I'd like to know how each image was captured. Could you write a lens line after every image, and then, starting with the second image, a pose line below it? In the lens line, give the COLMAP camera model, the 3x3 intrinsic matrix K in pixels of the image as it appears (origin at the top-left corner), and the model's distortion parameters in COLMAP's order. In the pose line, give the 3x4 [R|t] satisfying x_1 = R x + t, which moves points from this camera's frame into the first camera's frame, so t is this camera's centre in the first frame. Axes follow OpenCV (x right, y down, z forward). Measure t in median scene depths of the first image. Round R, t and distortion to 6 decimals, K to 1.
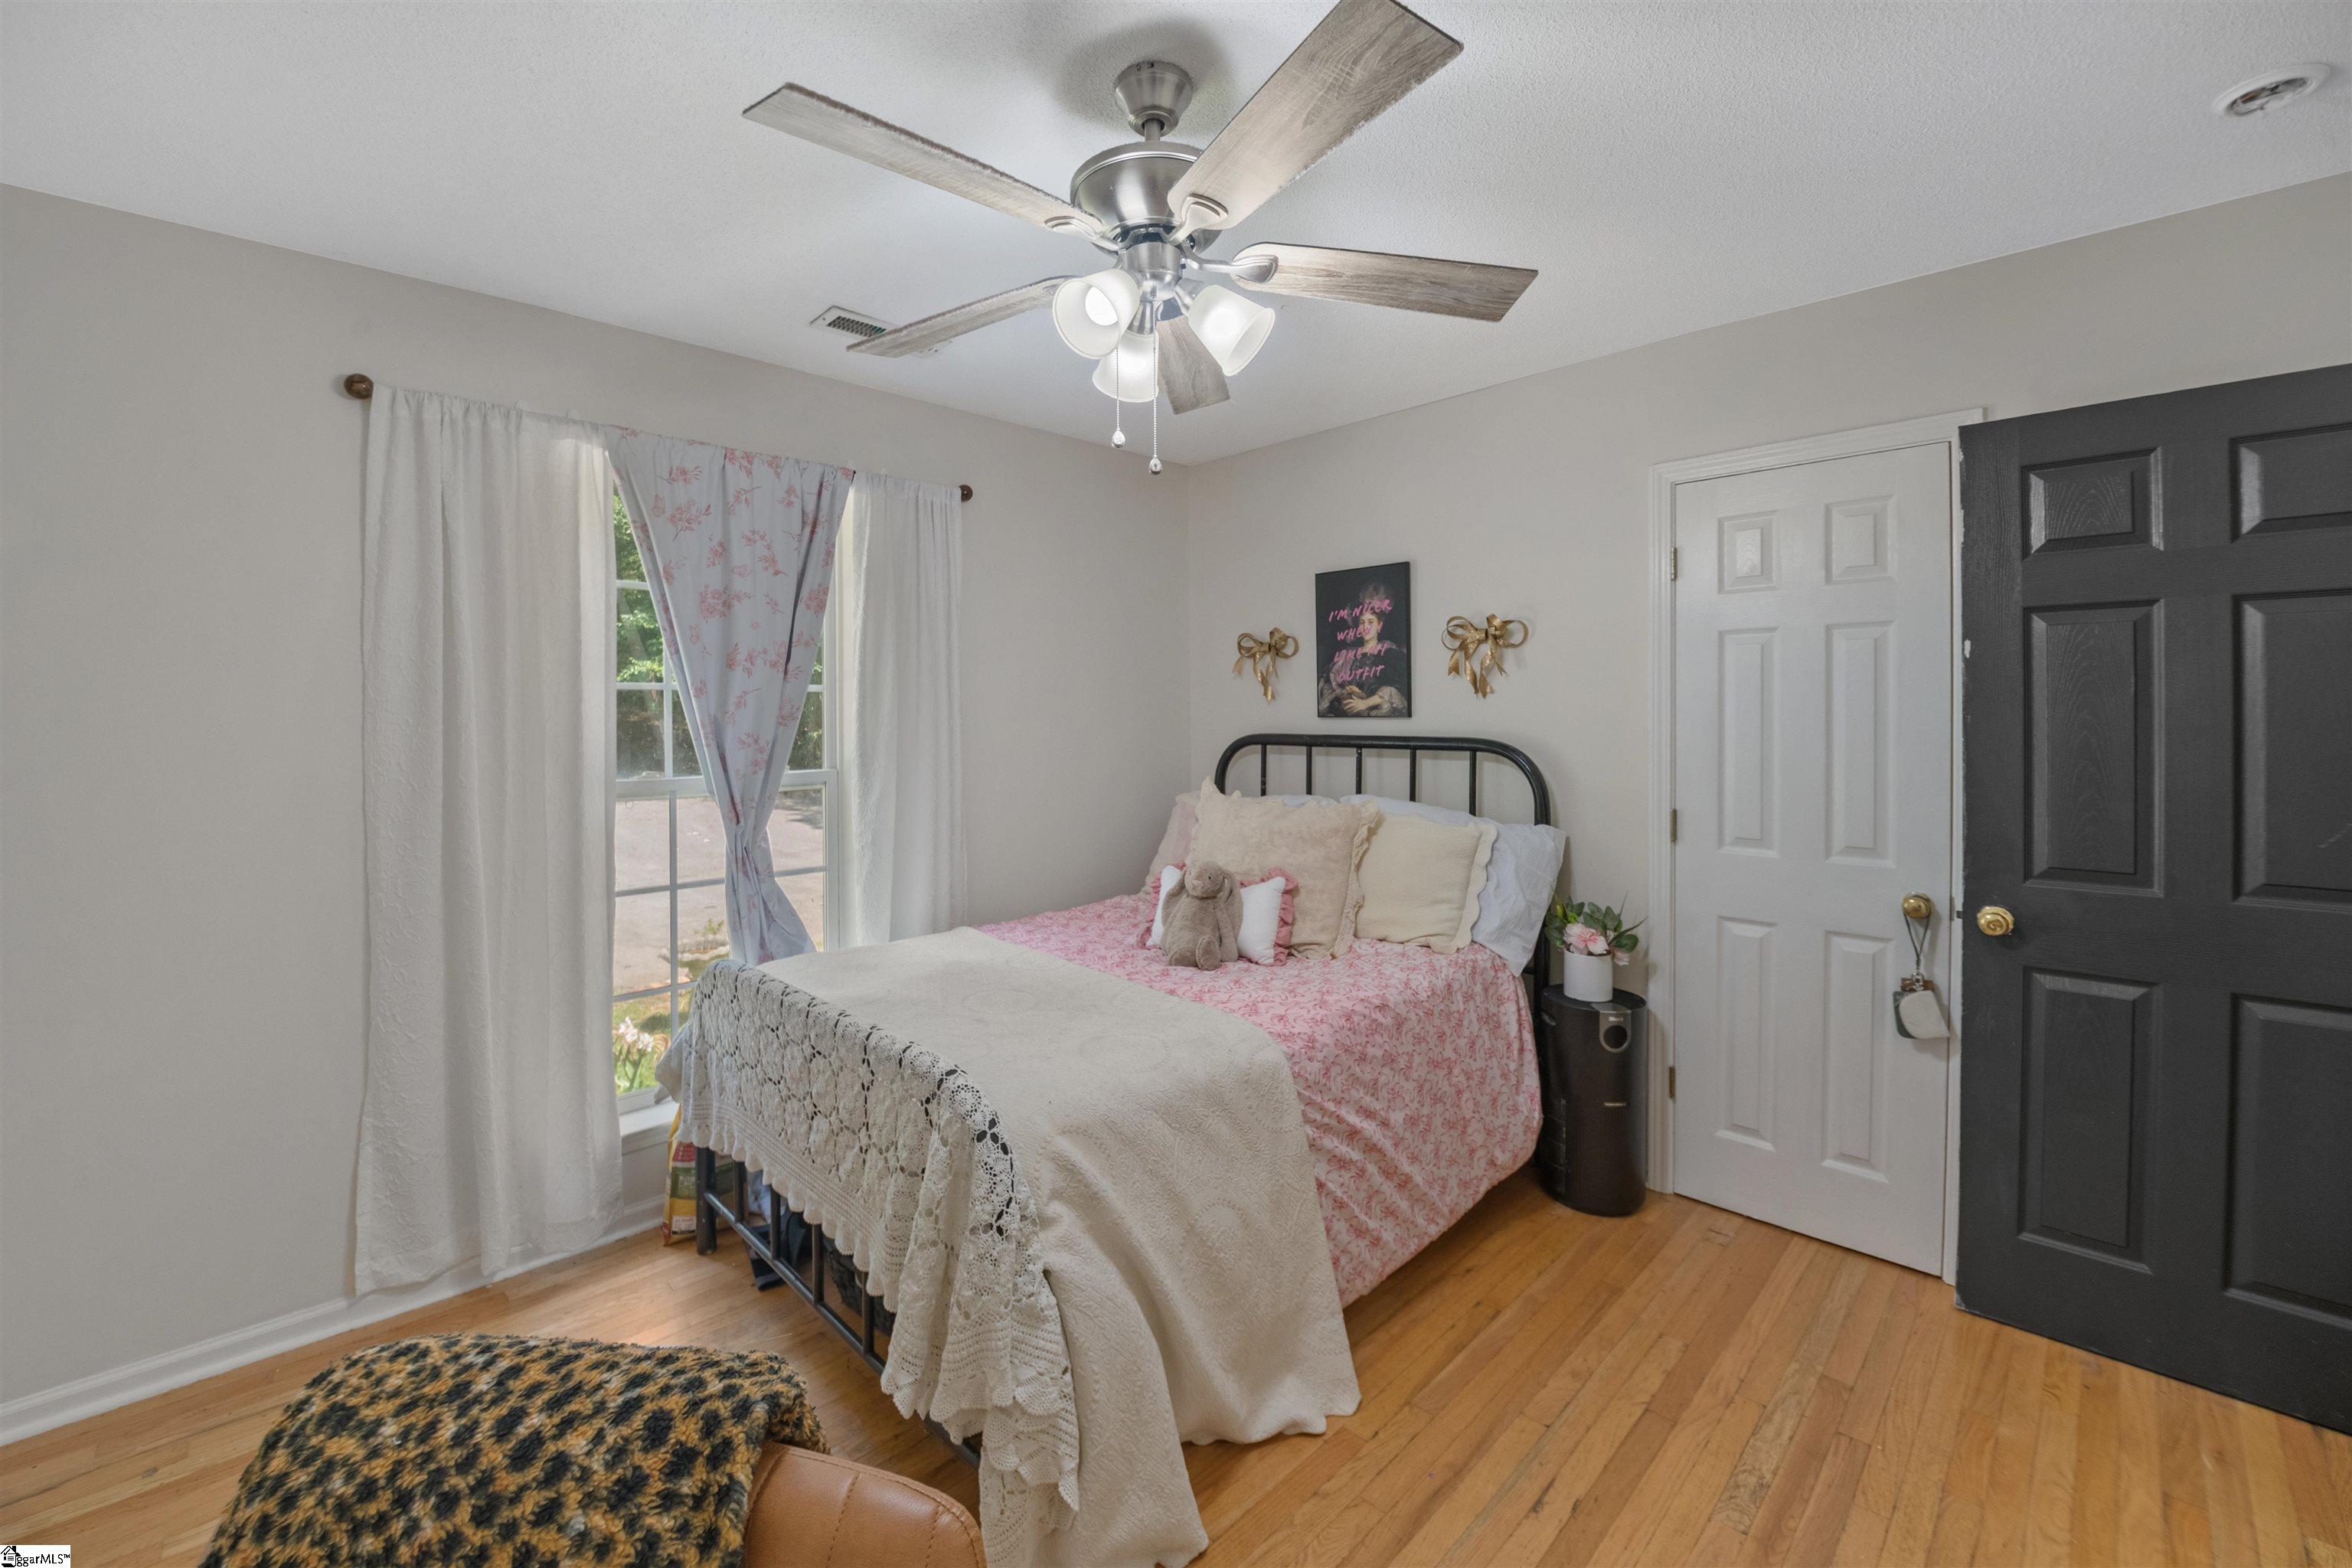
lens RADIAL K [[981.3, 0, 1114.5], [0, 981.3, 724.4], [0, 0, 1]] dist [-0.000262, -0.000151]
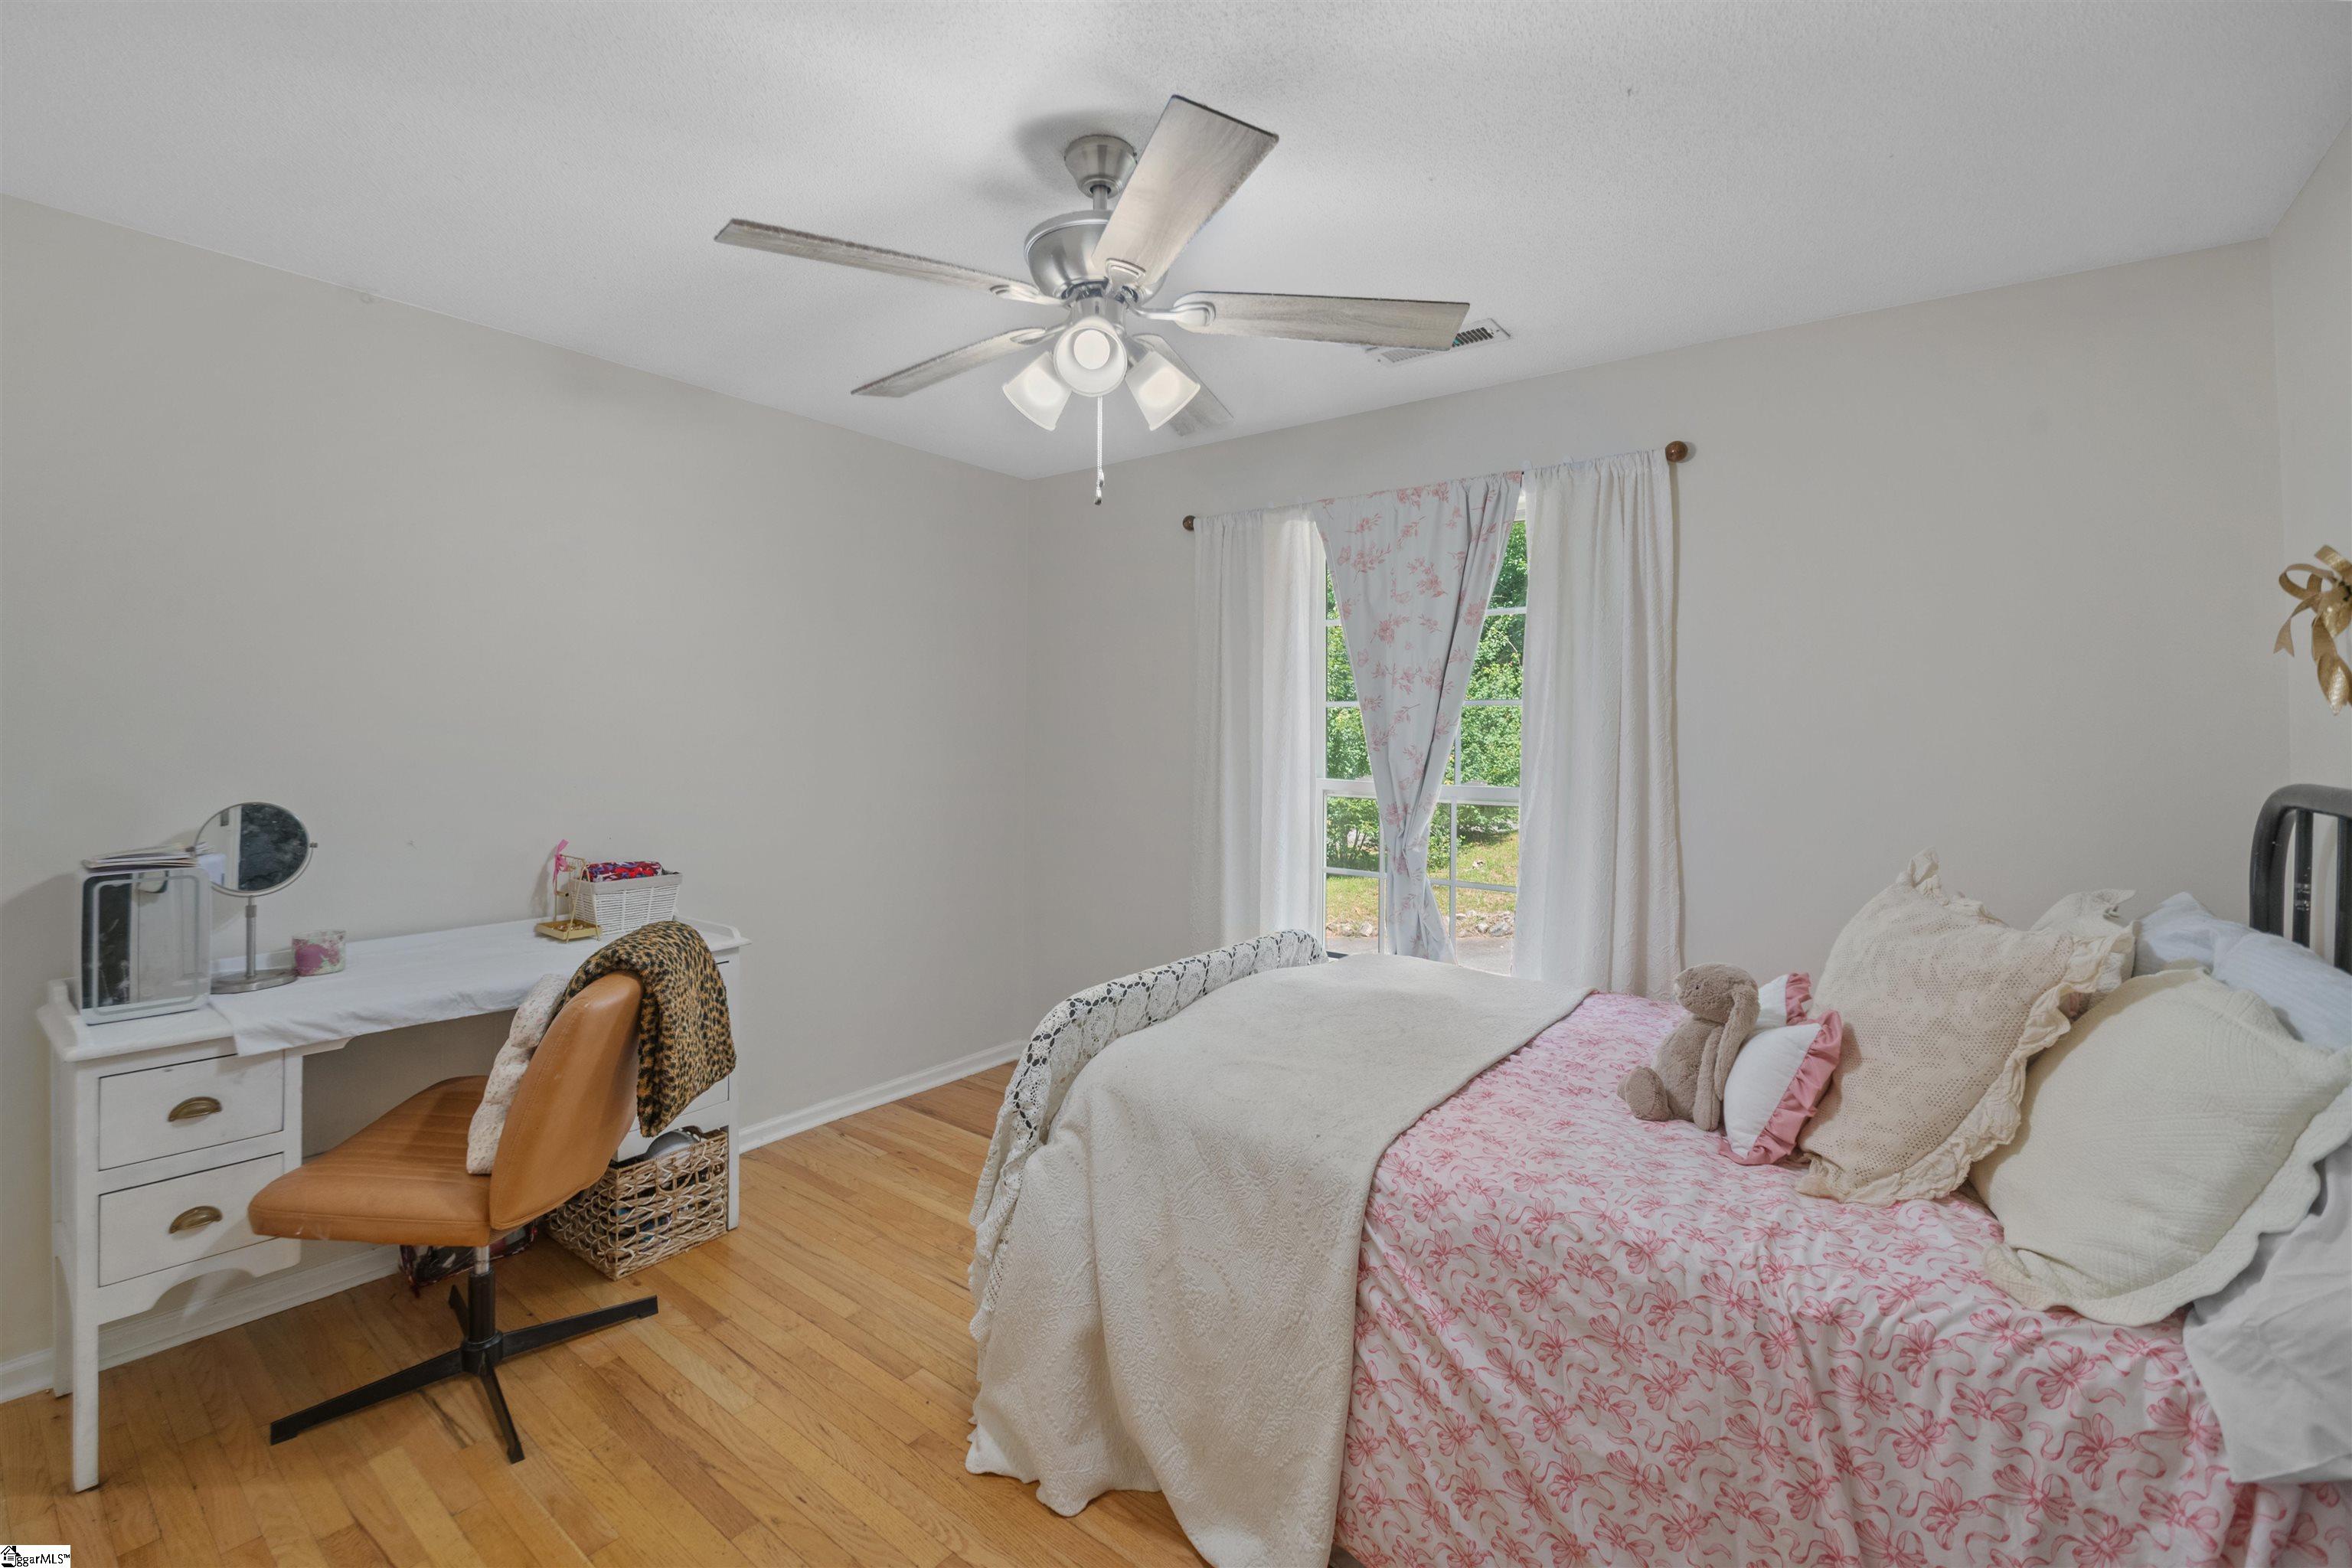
lens RADIAL K [[981.3, 0, 1114.5], [0, 981.3, 724.4], [0, 0, 1]] dist [-0.000262, -0.000151]
pose [[0.149806, 0.004637, -0.988704, 0.609767], [-0.029404, 0.999568, 0.000232, -0.004147], [0.988278, 0.029037, 0.149878, 0.474288]]
